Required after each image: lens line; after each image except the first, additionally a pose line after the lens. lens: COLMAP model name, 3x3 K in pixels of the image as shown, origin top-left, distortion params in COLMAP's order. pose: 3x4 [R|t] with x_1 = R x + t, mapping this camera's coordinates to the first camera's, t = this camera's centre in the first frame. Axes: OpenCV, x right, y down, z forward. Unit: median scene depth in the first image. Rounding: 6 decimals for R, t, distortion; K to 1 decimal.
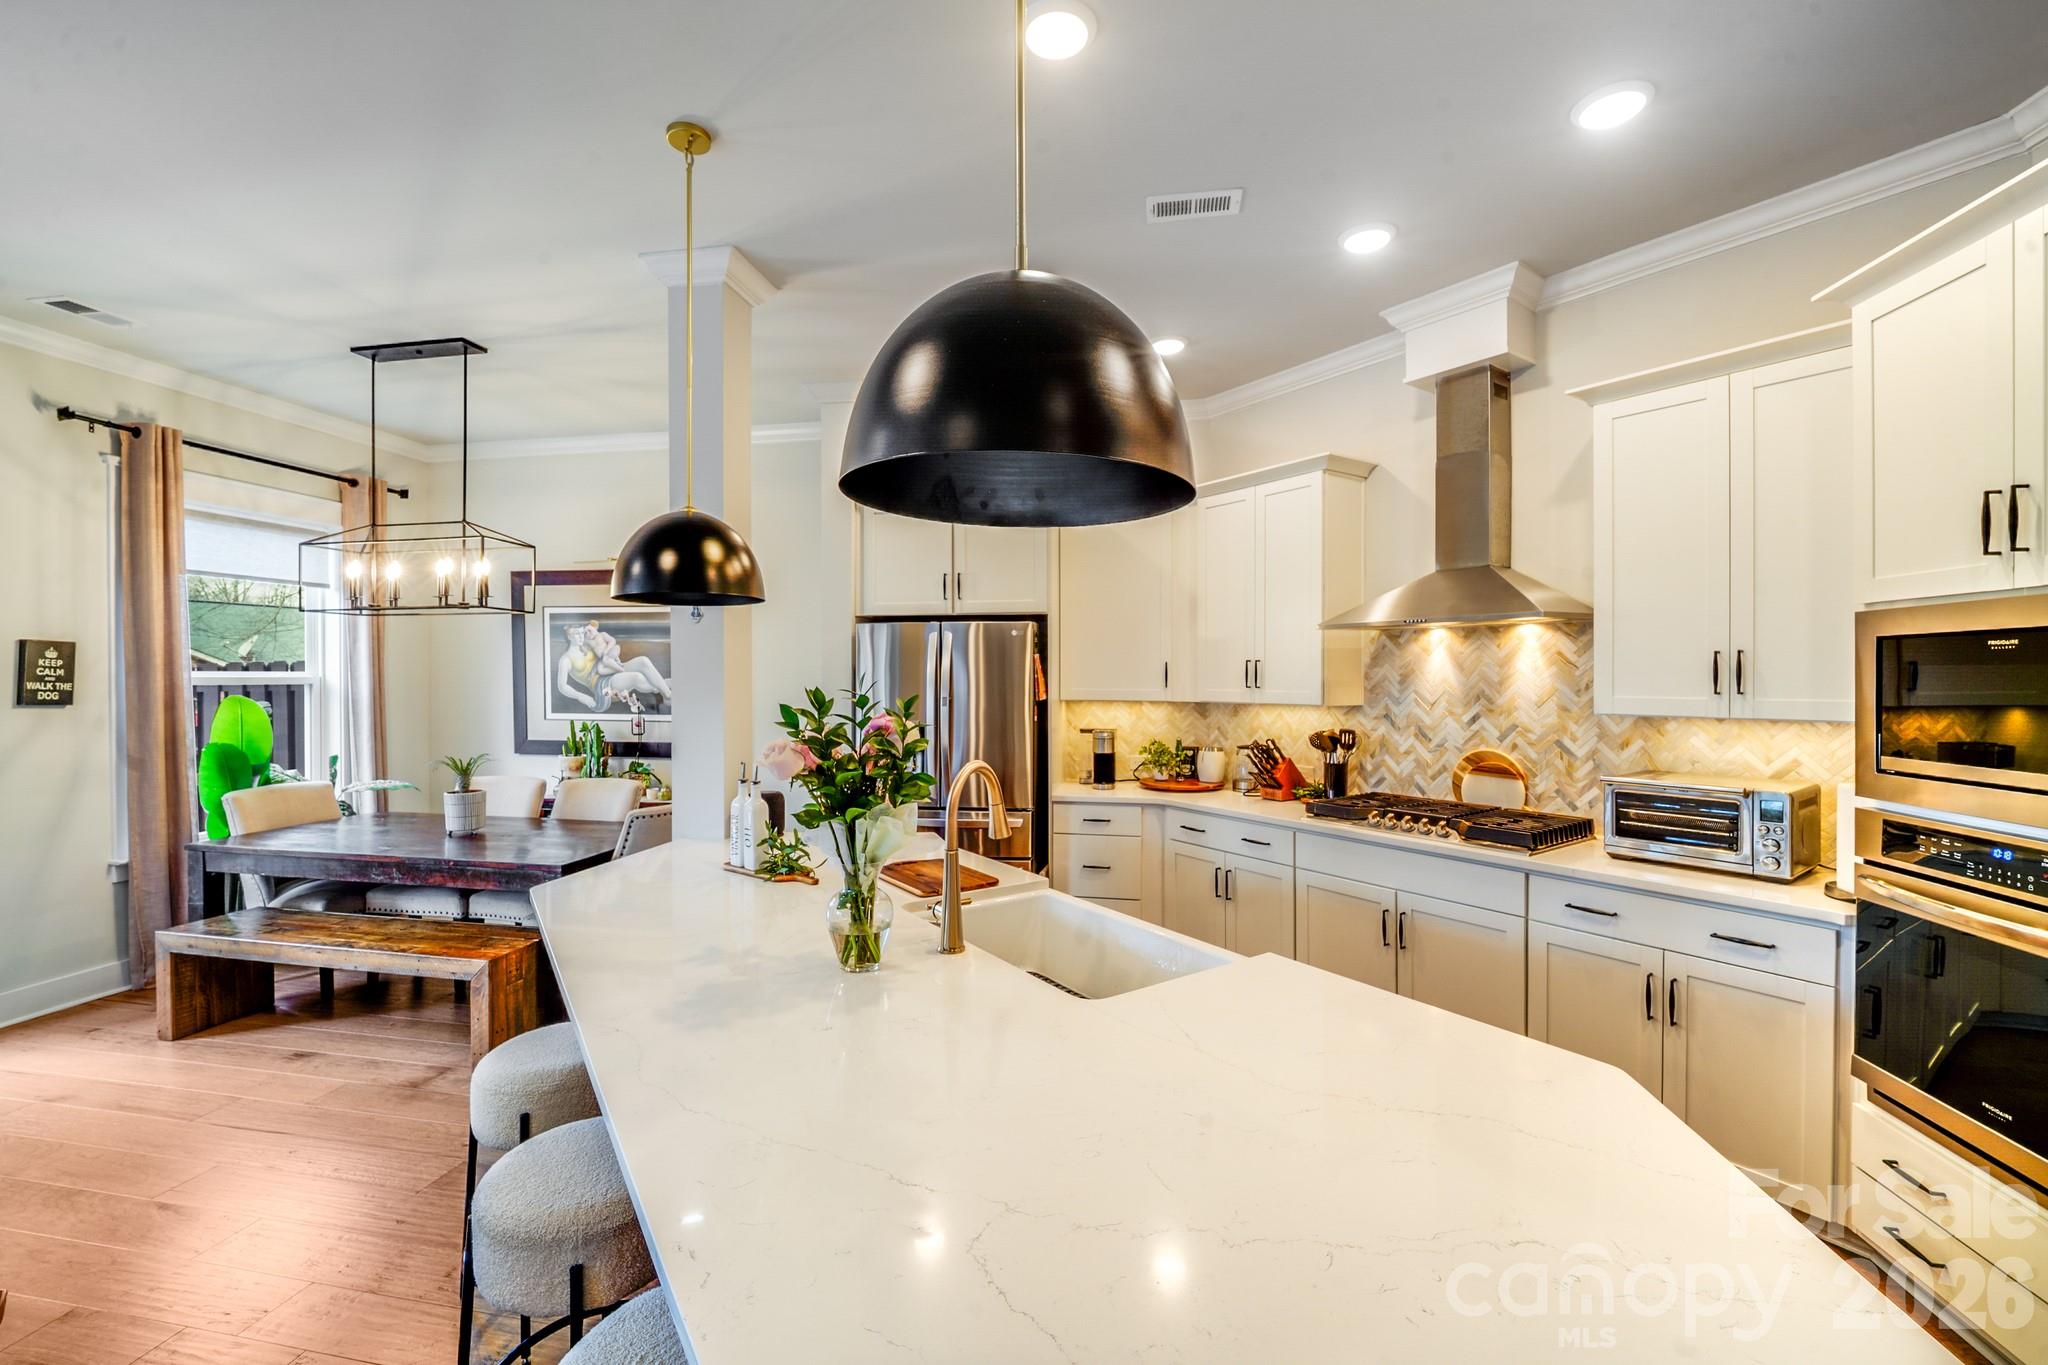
lens RADIAL K [[840.8, 0, 1023.1], [0, 840.8, 679.6], [0, 0, 1]] dist [-0.008790, -0.002016]
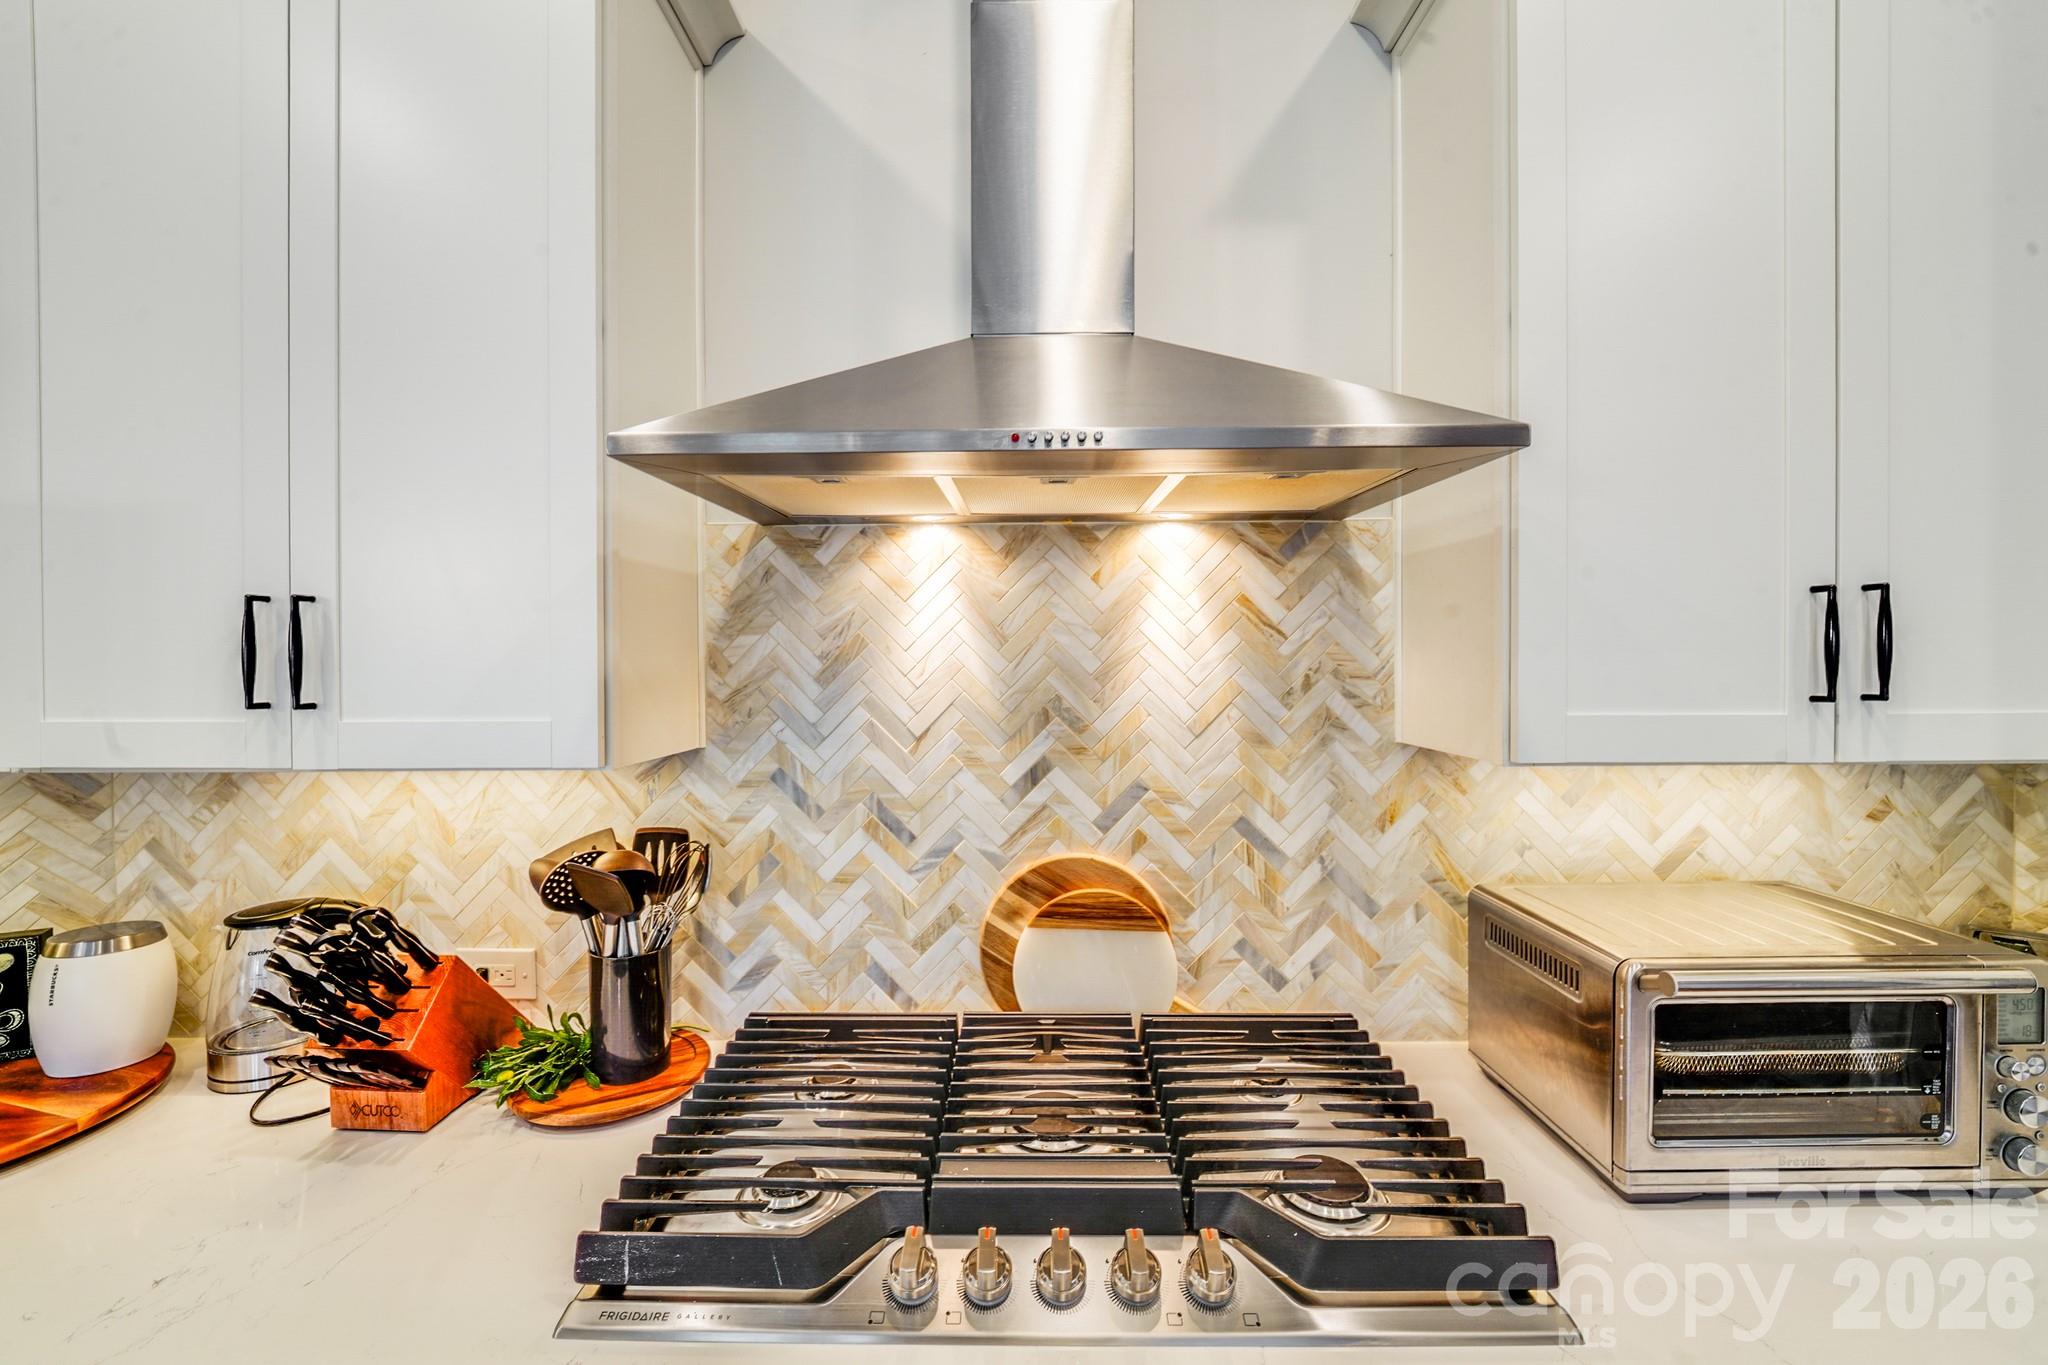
lens RADIAL K [[842.8, 0, 1018.4], [0, 842.8, 674.0], [0, 0, 1]] dist [-0.012280, -0.001046]
pose [[0.584114, -0.012890, 0.811569, 0.226318], [0.008683, 0.999916, 0.009632, -0.000772], [-0.811625, 0.001421, 0.584177, 0.765749]]
